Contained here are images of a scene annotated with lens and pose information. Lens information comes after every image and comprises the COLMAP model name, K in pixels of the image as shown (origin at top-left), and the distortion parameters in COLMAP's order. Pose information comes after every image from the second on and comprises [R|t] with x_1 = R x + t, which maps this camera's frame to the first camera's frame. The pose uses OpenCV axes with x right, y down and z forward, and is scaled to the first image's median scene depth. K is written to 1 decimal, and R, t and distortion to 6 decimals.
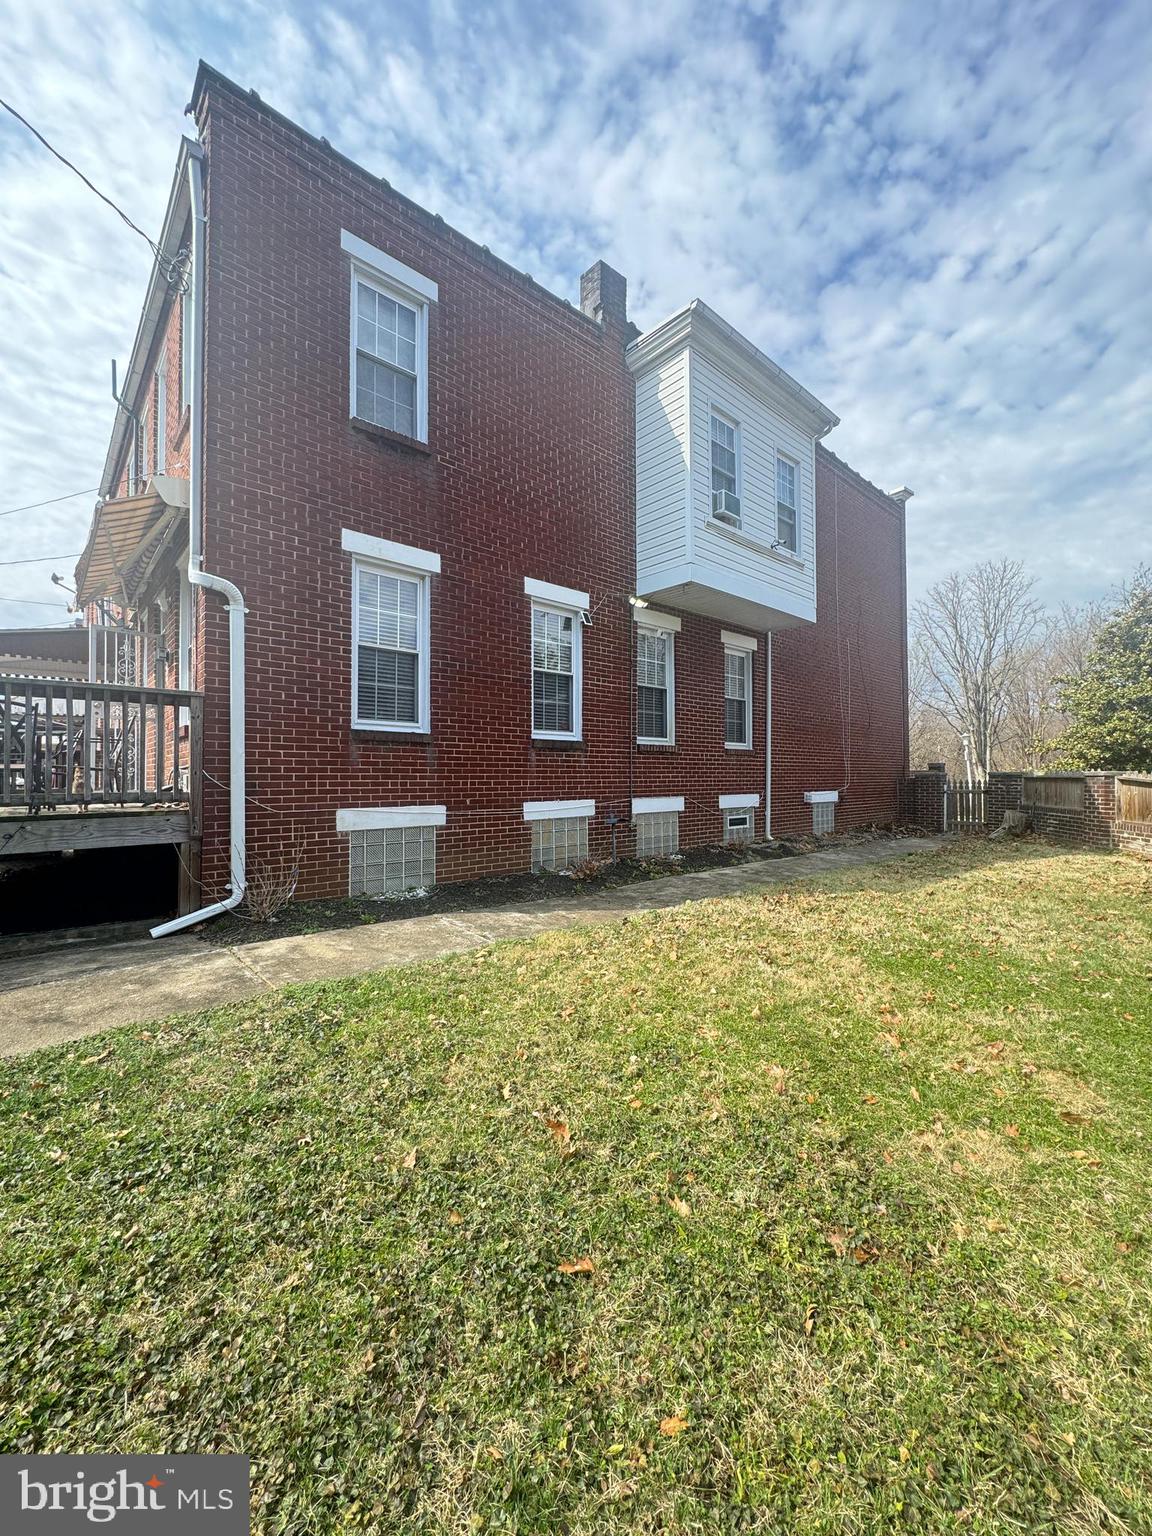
lens RADIAL K [[617.2, 0, 576.0], [0, 617.2, 772.5], [0, 0, 1]] dist [-0.001298, 0.000412]
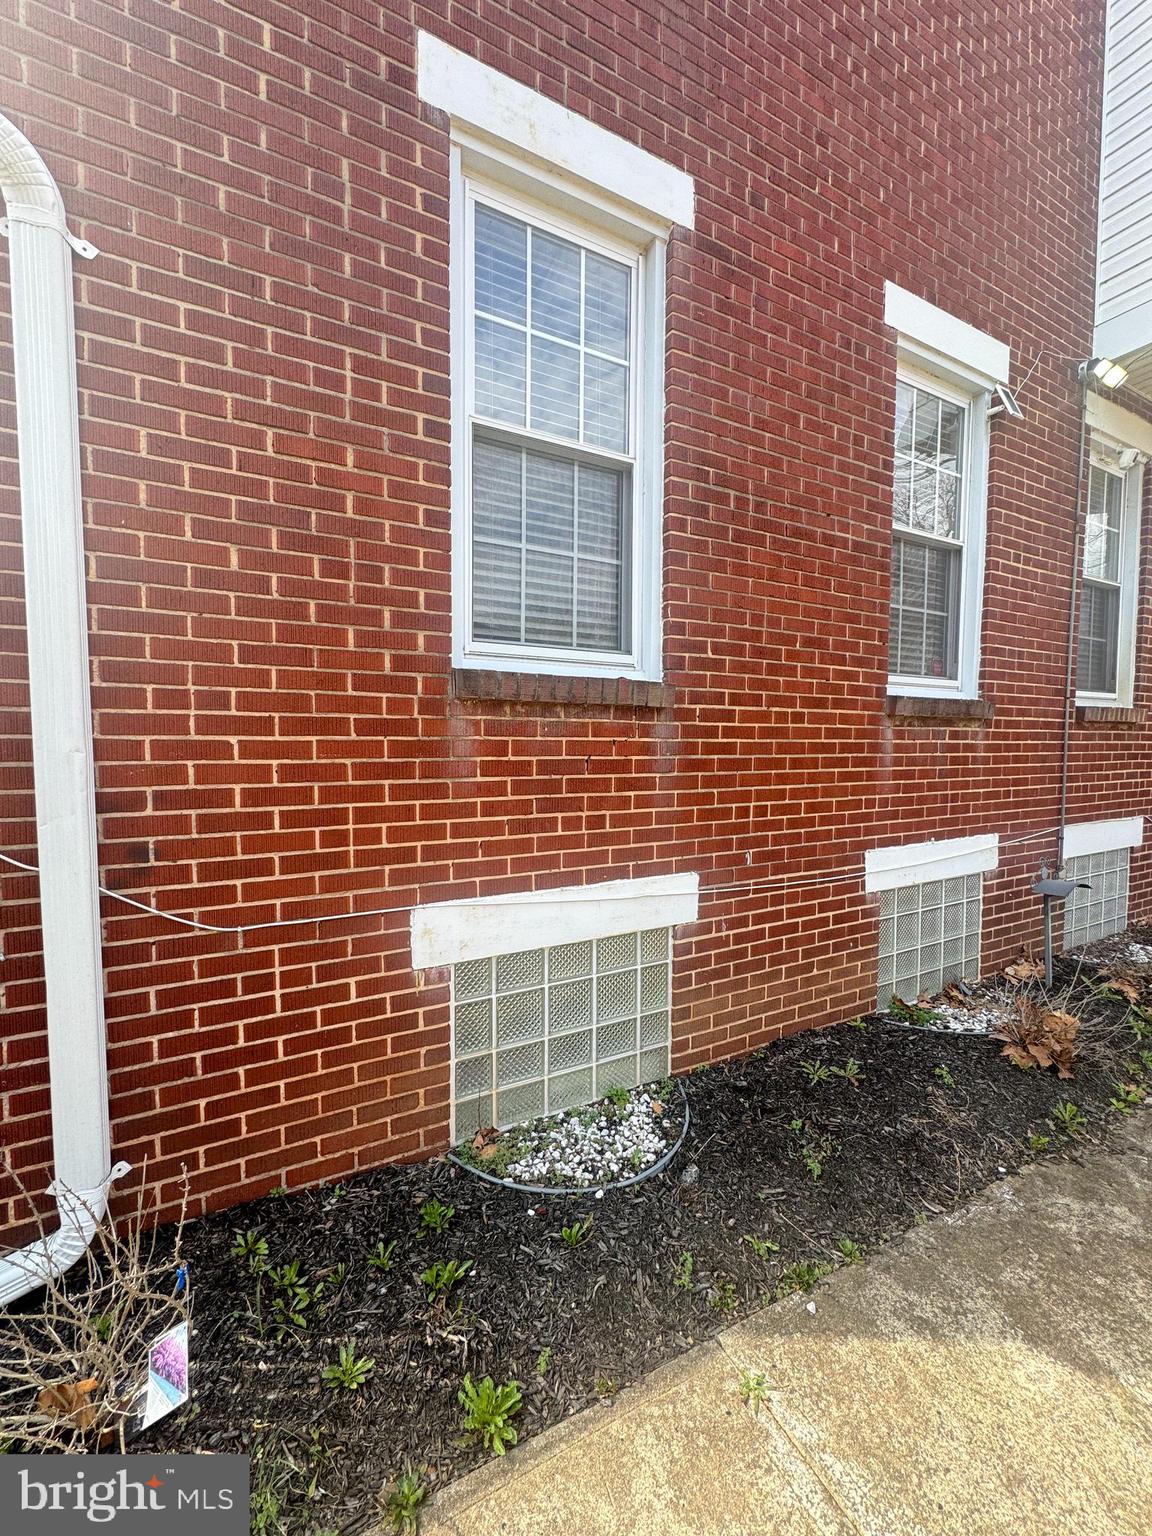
lens RADIAL K [[617.2, 0, 580.4], [0, 617.2, 768.1], [0, 0, 1]] dist [-0.001298, 0.000412]
pose [[0.973791, 0.014125, -0.227006, -0.198701], [-0.002465, 0.998667, 0.051566, -0.030515], [0.227432, -0.049655, 0.972527, 0.622926]]
